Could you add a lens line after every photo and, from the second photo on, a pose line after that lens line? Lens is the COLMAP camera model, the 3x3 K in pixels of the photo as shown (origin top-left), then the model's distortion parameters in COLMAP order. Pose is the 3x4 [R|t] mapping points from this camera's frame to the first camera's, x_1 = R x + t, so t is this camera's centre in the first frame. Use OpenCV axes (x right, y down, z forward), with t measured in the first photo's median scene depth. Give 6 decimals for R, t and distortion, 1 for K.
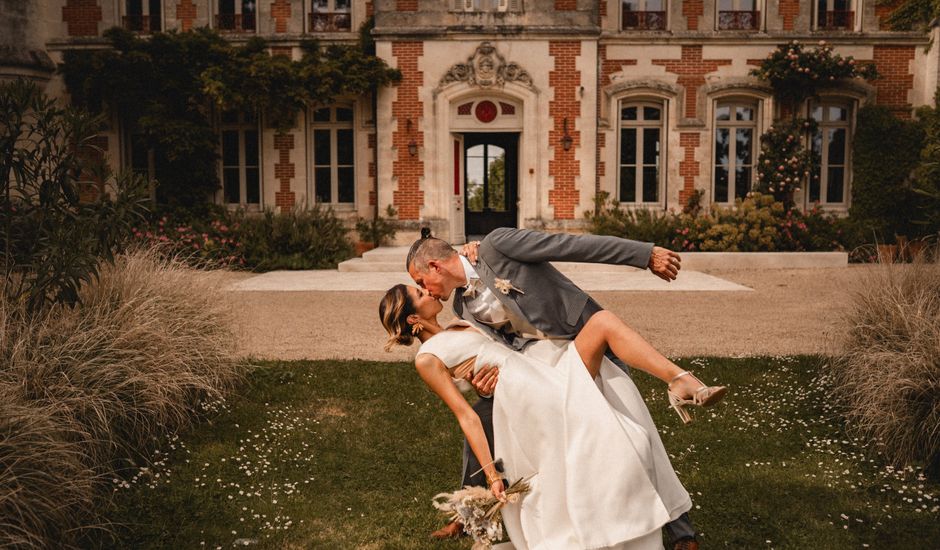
lens RADIAL K [[870.1, 0, 470.7], [0, 870.1, 274.3], [0, 0, 1]] dist [-0.010060, 0.000000]
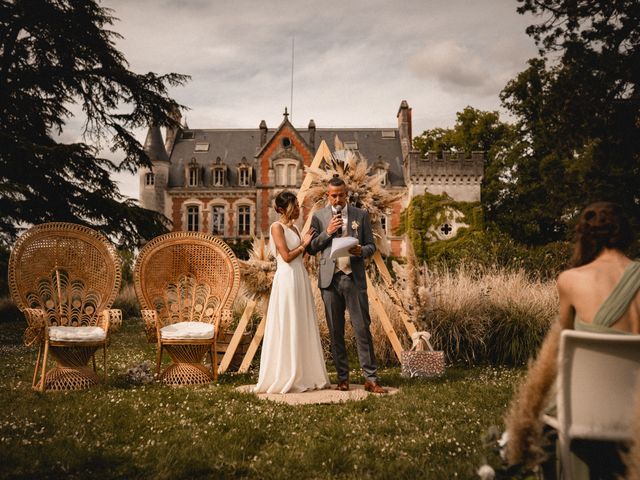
lens RADIAL K [[676.9, 0, 322.3], [0, 676.9, 248.3], [0, 0, 1]] dist [-0.048820, 0.000000]
pose [[0.999999, -0.000045, -0.001200, 0.177447], [-0.000123, 0.990140, -0.140079, 0.180237], [0.001195, 0.140079, 0.990140, -1.888037]]
